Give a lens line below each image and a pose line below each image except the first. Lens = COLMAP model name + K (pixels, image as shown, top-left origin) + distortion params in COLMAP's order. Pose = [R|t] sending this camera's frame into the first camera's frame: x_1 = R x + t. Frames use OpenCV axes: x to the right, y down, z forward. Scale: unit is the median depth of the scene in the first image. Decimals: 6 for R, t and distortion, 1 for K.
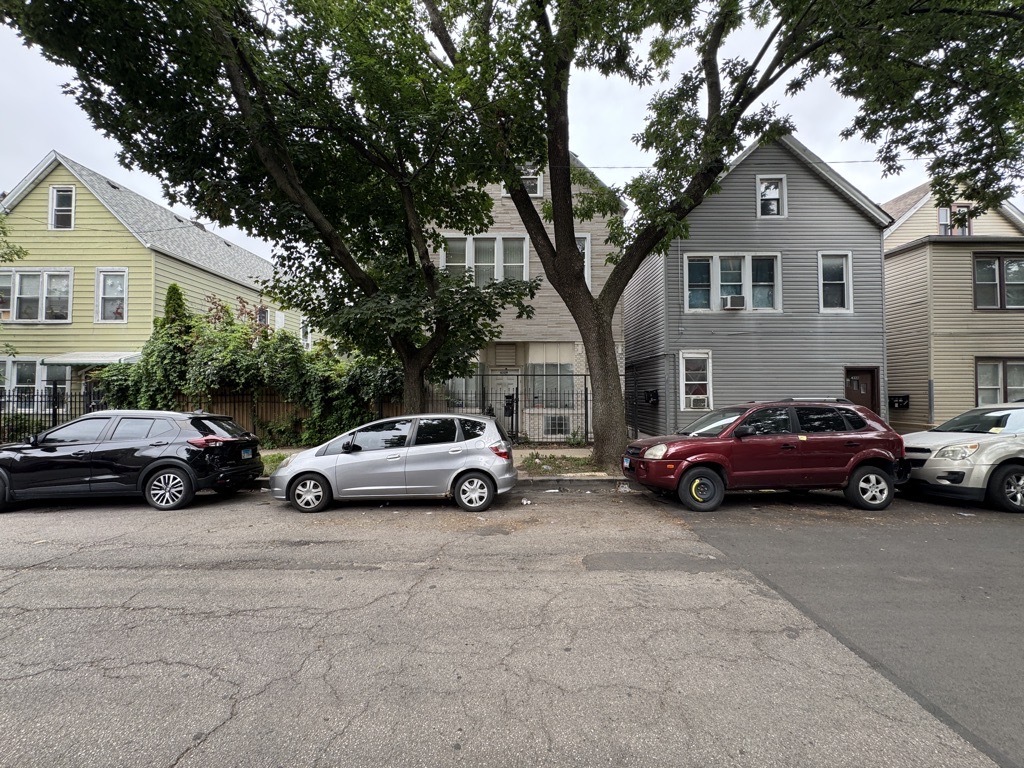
lens RADIAL K [[408.9, 0, 509.4], [0, 408.9, 382.4], [0, 0, 1]] dist [-0.000004, 0.000276]
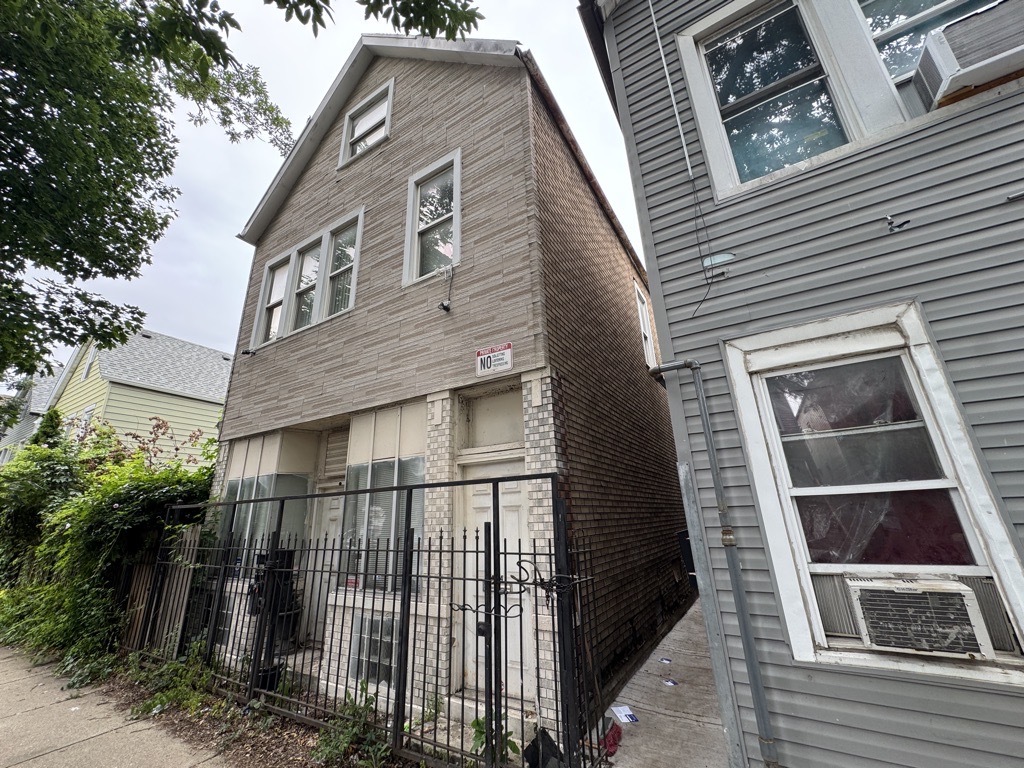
lens RADIAL K [[408.9, 0, 509.4], [0, 408.9, 382.4], [0, 0, 1]] dist [-0.000004, 0.000276]
pose [[0.851762, -0.191219, -0.487788, 0.420472], [0.043466, 0.953600, -0.297924, 0.002424], [0.522123, 0.232558, 0.820551, 0.758659]]
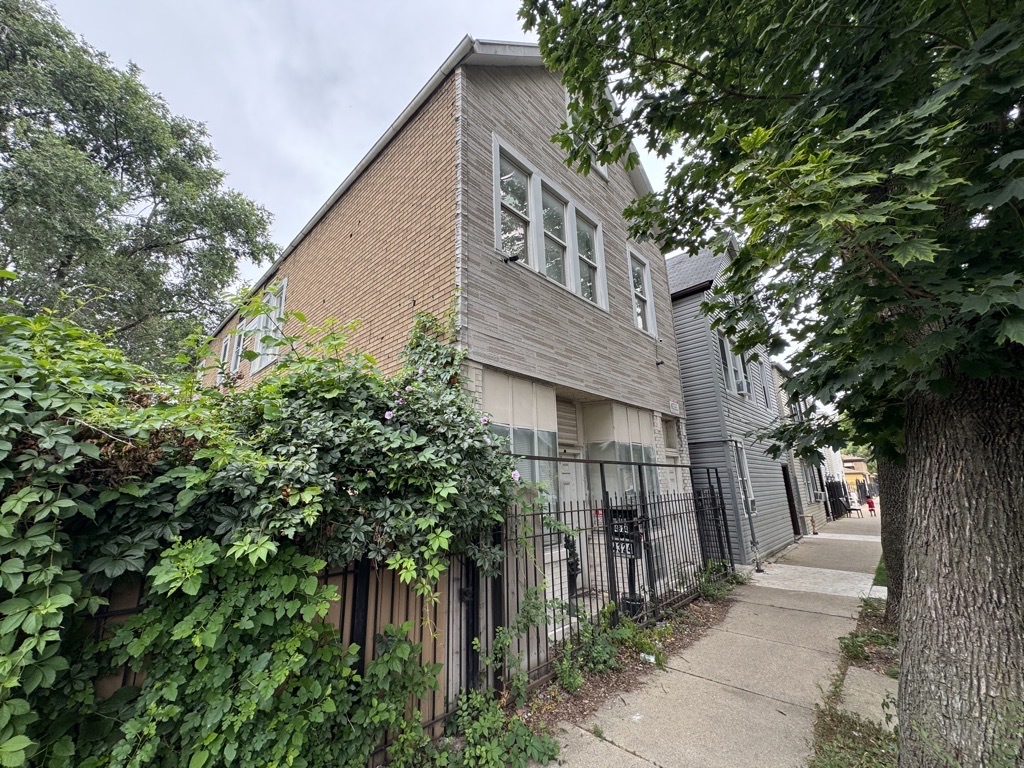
lens RADIAL K [[408.9, 0, 509.4], [0, 408.9, 382.4], [0, 0, 1]] dist [-0.000004, 0.000276]
pose [[0.688244, 0.162839, 0.706968, -0.428572], [0.008001, 0.972721, -0.231840, -0.000542], [-0.725436, 0.165218, 0.668166, 0.765669]]
